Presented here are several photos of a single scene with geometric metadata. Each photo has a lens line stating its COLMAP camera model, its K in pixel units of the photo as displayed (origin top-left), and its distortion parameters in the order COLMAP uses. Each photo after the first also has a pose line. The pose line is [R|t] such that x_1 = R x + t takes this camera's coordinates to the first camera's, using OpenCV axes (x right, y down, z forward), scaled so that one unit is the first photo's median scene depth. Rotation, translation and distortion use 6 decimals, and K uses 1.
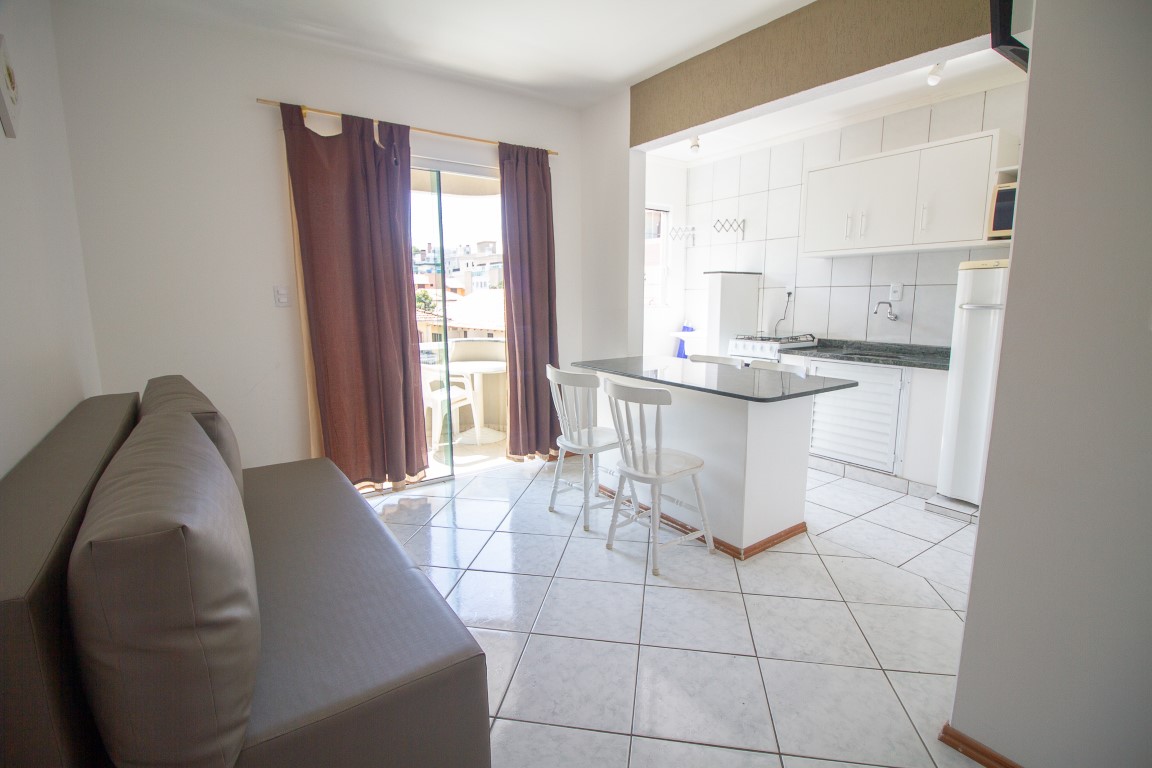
lens RADIAL K [[535.5, 0, 572.6], [0, 535.5, 382.3], [0, 0, 1]] dist [-0.002244, -0.011291]
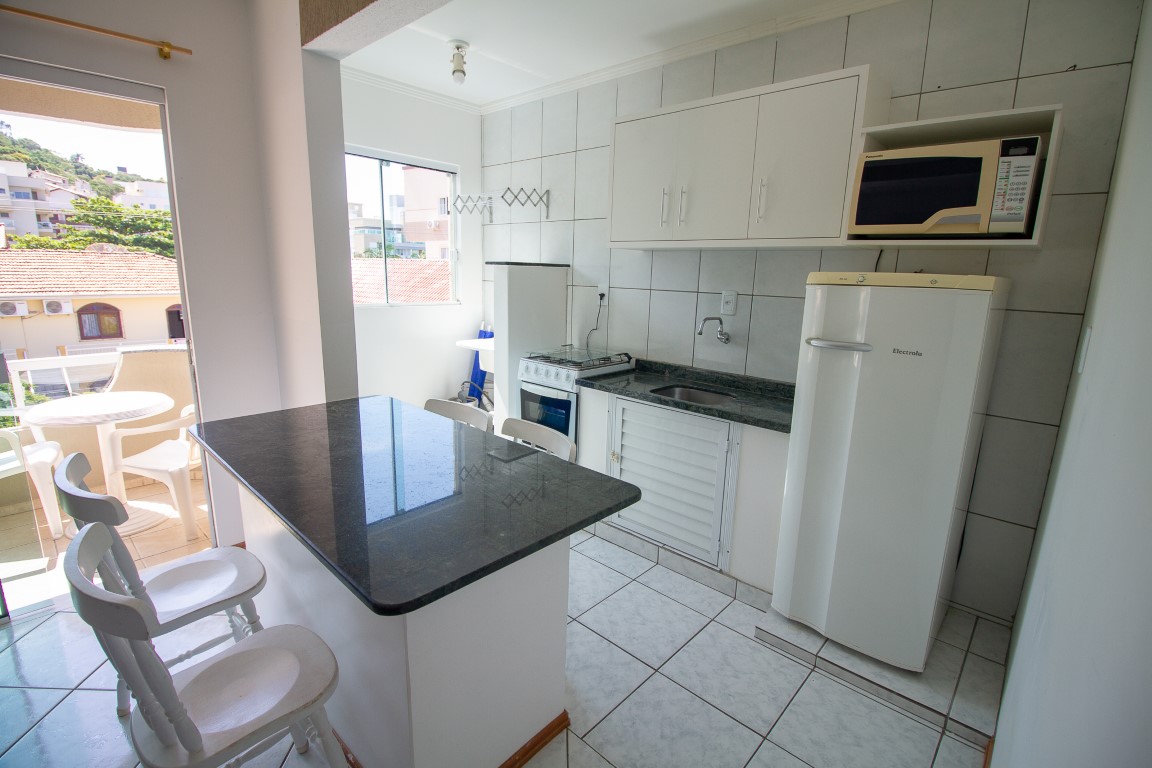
lens RADIAL K [[535.5, 0, 572.6], [0, 535.5, 382.3], [0, 0, 1]] dist [-0.002244, -0.011291]
pose [[0.976543, -0.013691, 0.214889, 0.230554], [0.002719, 0.998681, 0.051271, -0.094587], [-0.215307, -0.049484, 0.975292, 0.318070]]
